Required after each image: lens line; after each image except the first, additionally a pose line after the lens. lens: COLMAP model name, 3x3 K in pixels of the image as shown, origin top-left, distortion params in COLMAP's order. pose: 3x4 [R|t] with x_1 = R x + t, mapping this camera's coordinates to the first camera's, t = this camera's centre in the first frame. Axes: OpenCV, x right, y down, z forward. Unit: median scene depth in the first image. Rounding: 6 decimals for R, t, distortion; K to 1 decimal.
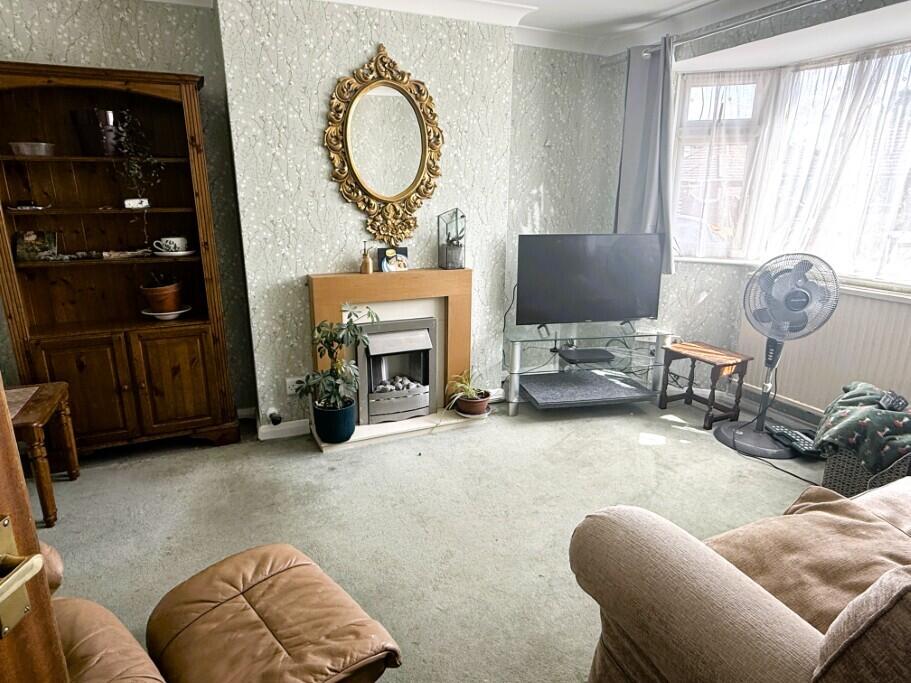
lens RADIAL K [[551.6, 0, 455.5], [0, 551.6, 341.5], [0, 0, 1]] dist [-0.005448, -0.000440]
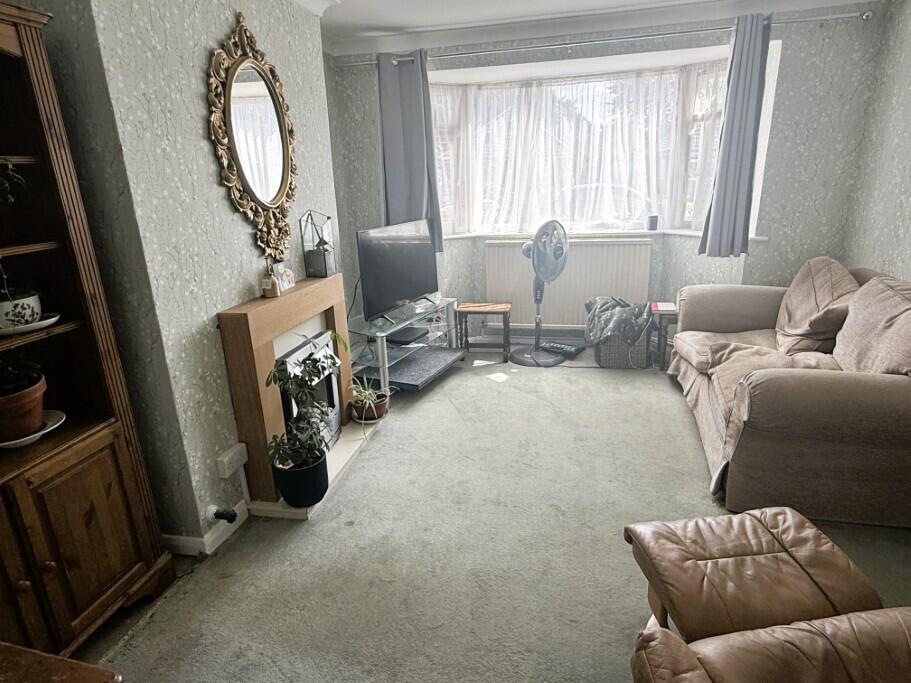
lens RADIAL K [[539.6, 0, 445.3], [0, 539.6, 344.4], [0, 0, 1]] dist [-0.004477, -0.000948]
pose [[0.601299, -0.266122, 0.753405, -0.649970], [0.251427, 0.958026, 0.137733, -0.104794], [-0.758435, 0.106607, 0.642970, 0.306662]]
